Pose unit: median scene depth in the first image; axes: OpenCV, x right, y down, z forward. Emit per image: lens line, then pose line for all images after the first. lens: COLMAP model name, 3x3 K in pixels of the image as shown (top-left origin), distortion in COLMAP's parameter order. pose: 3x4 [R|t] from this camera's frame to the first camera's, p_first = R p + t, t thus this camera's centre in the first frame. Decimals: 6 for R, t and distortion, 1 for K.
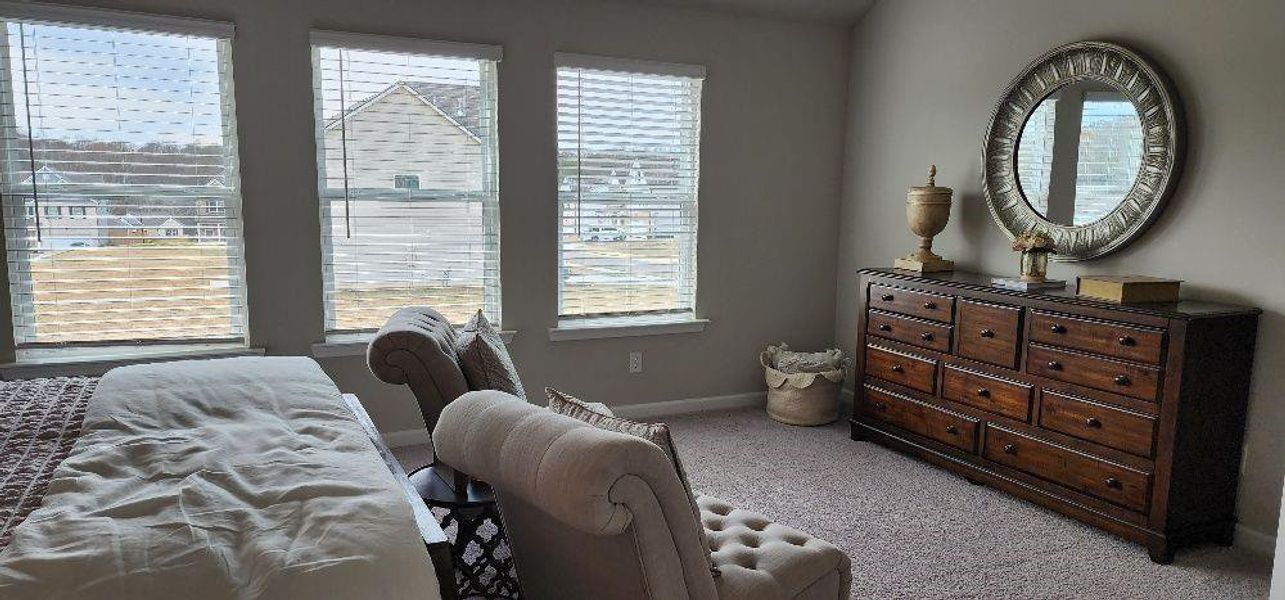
lens RADIAL K [[813.9, 0, 642.5], [0, 813.9, 300.0], [0, 0, 1]] dist [-0.000684, -0.000383]
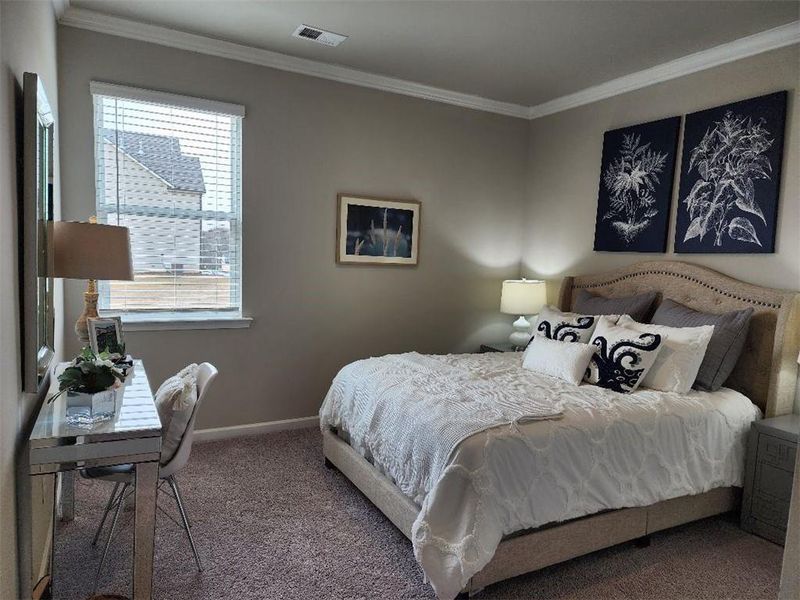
lens RADIAL K [[587.5, 0, 400.0], [0, 587.5, 300.0], [0, 0, 1]] dist [0.003014, 0.001186]
pose [[0.995438, 0.045045, 0.084112, 0.191568], [-0.045029, 0.998983, -0.002089, -0.009011], [-0.084121, -0.001708, 0.996454, 0.093348]]
